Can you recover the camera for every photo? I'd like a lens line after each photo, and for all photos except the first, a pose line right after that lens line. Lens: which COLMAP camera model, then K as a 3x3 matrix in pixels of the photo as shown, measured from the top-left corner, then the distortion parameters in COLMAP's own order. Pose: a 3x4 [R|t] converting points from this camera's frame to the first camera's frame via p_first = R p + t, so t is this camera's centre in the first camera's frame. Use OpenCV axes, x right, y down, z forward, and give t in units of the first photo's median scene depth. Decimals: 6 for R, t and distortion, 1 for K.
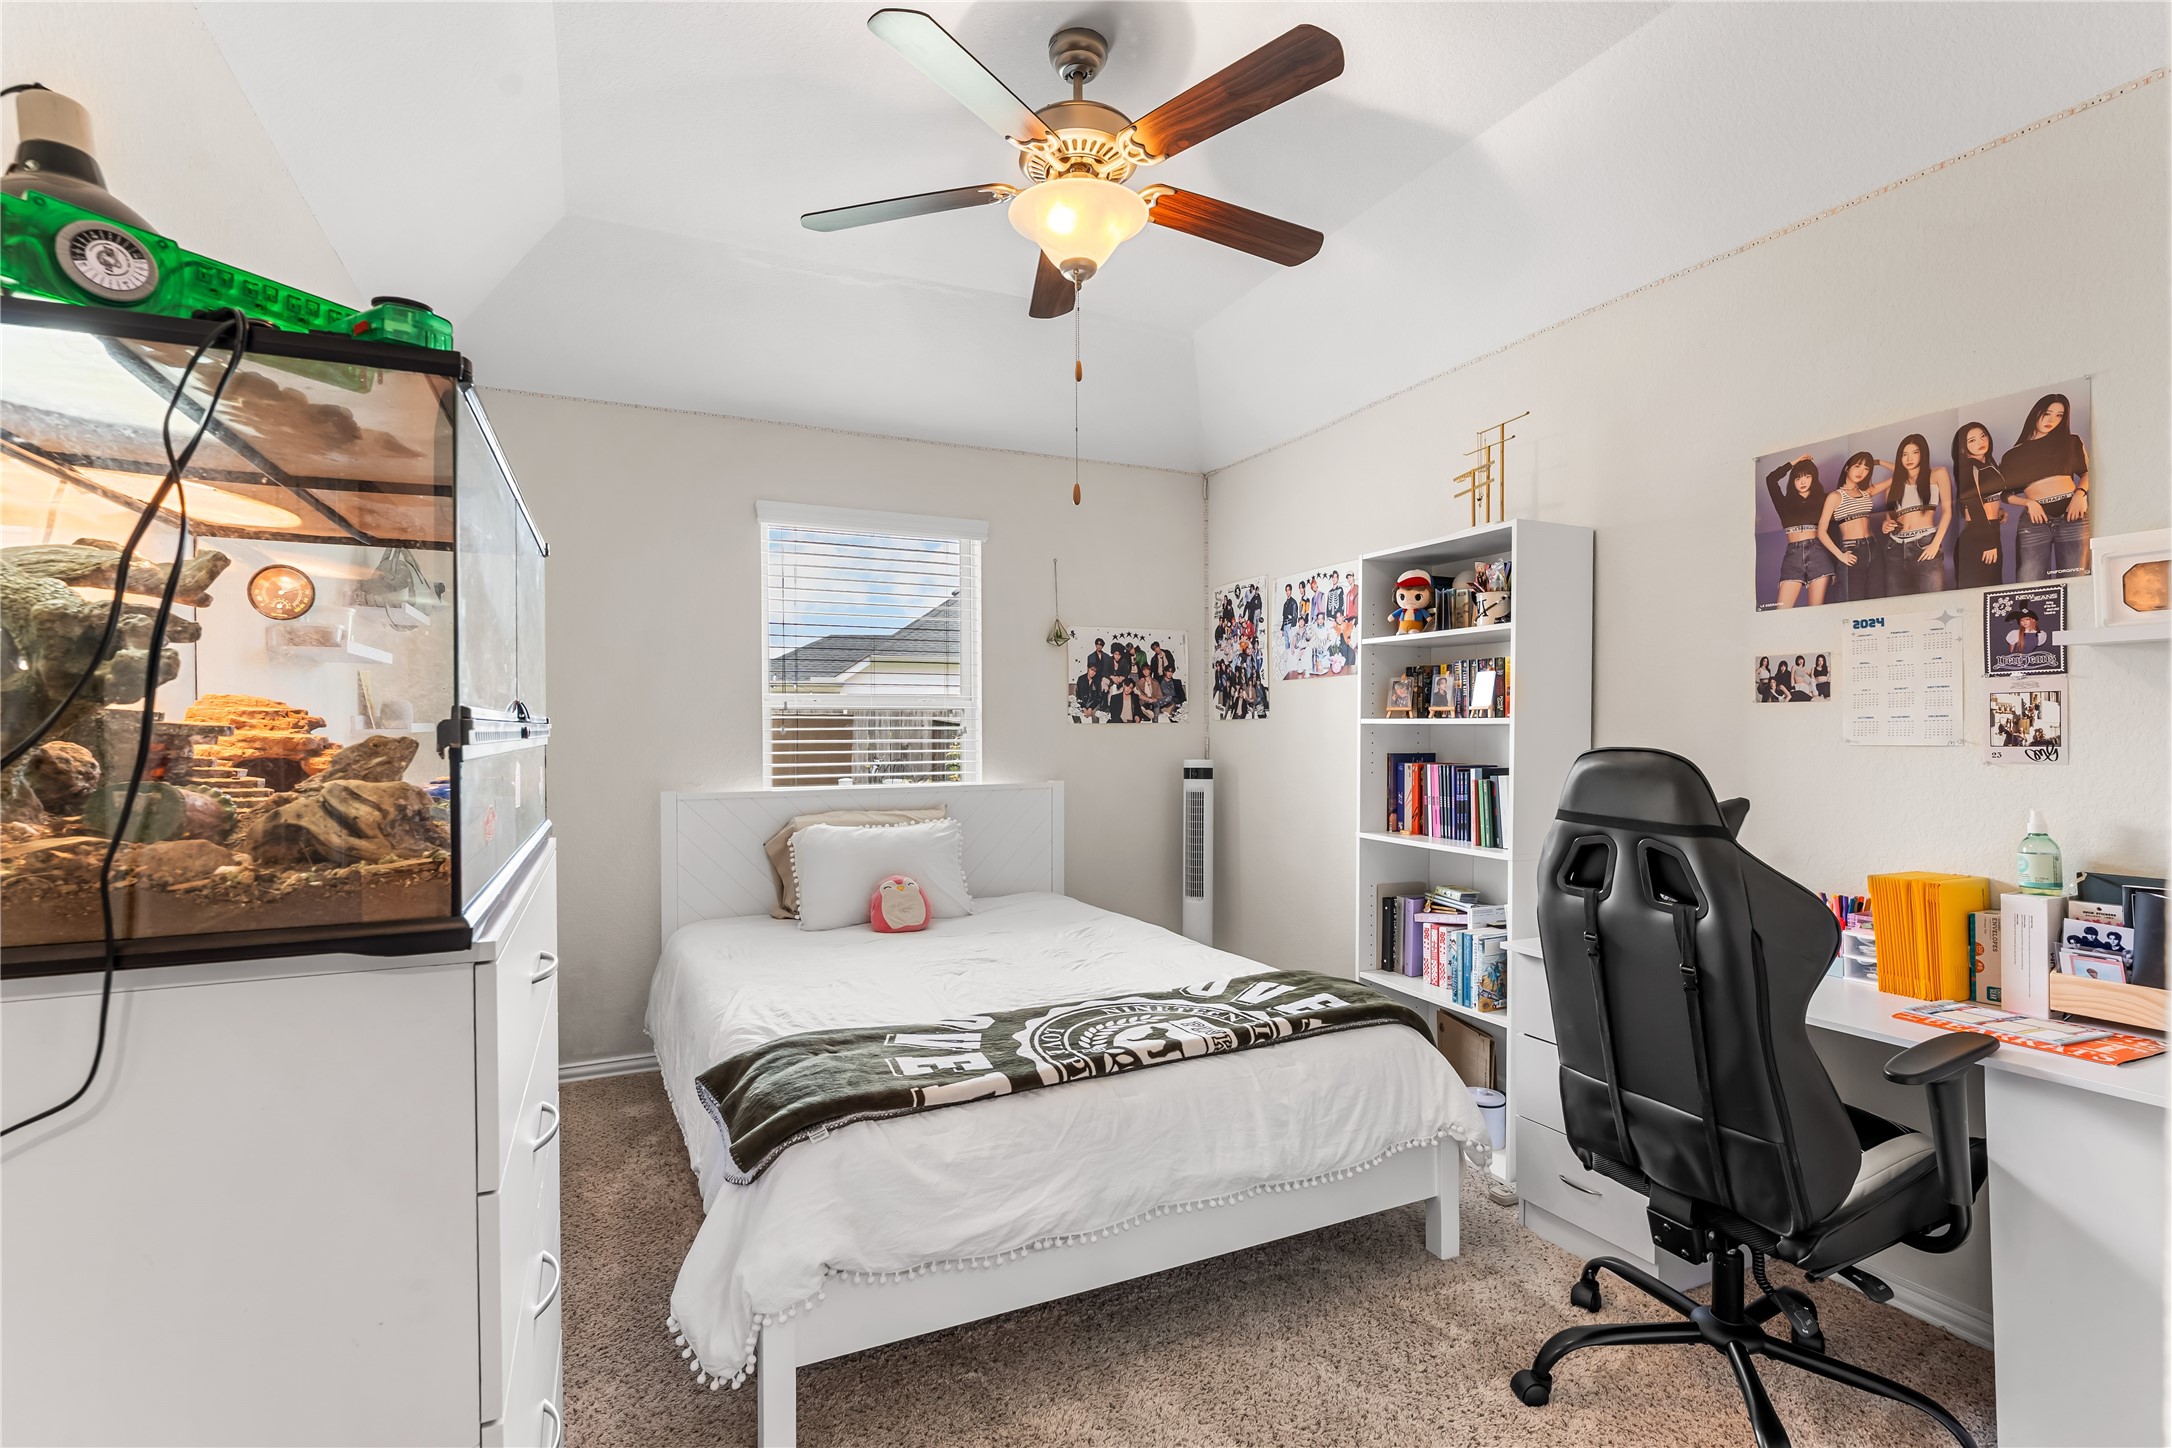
lens RADIAL K [[983.2, 0, 1094.0], [0, 983.2, 723.0], [0, 0, 1]] dist [-0.000839, 0.000851]
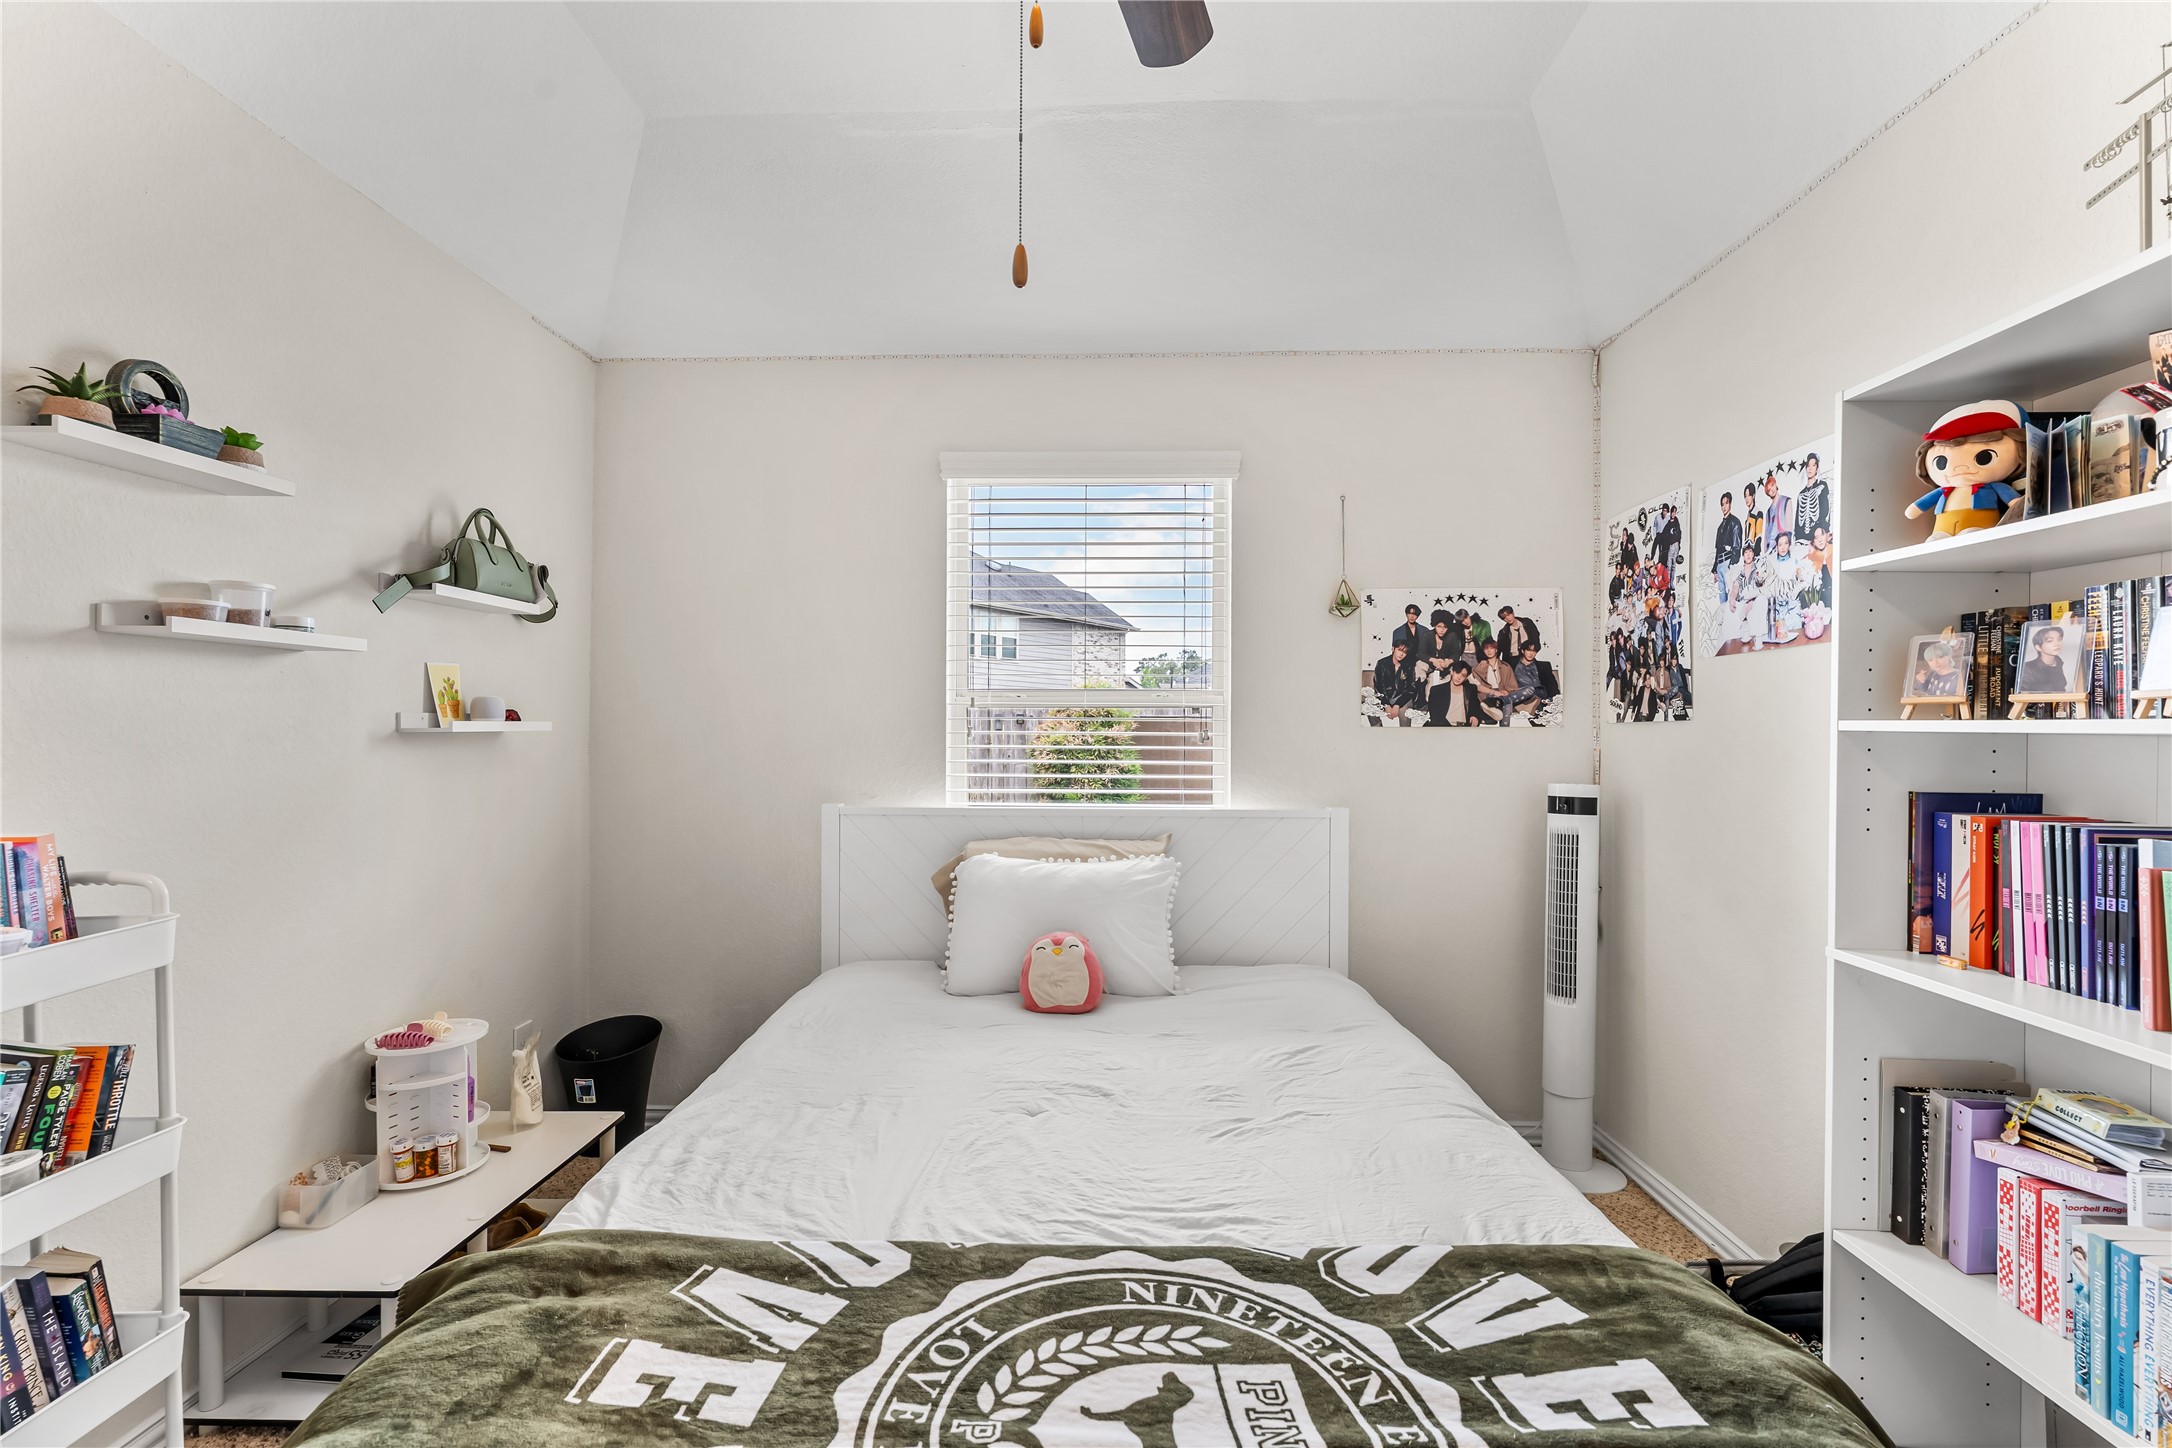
lens RADIAL K [[983.2, 0, 1076.7], [0, 983.2, 720.9], [0, 0, 1]] dist [-0.000839, 0.000851]
pose [[0.888086, 0.004388, -0.459657, 0.161142], [-0.006993, 0.999968, -0.003964, 0.000626], [0.459625, 0.006734, 0.888088, 0.389025]]
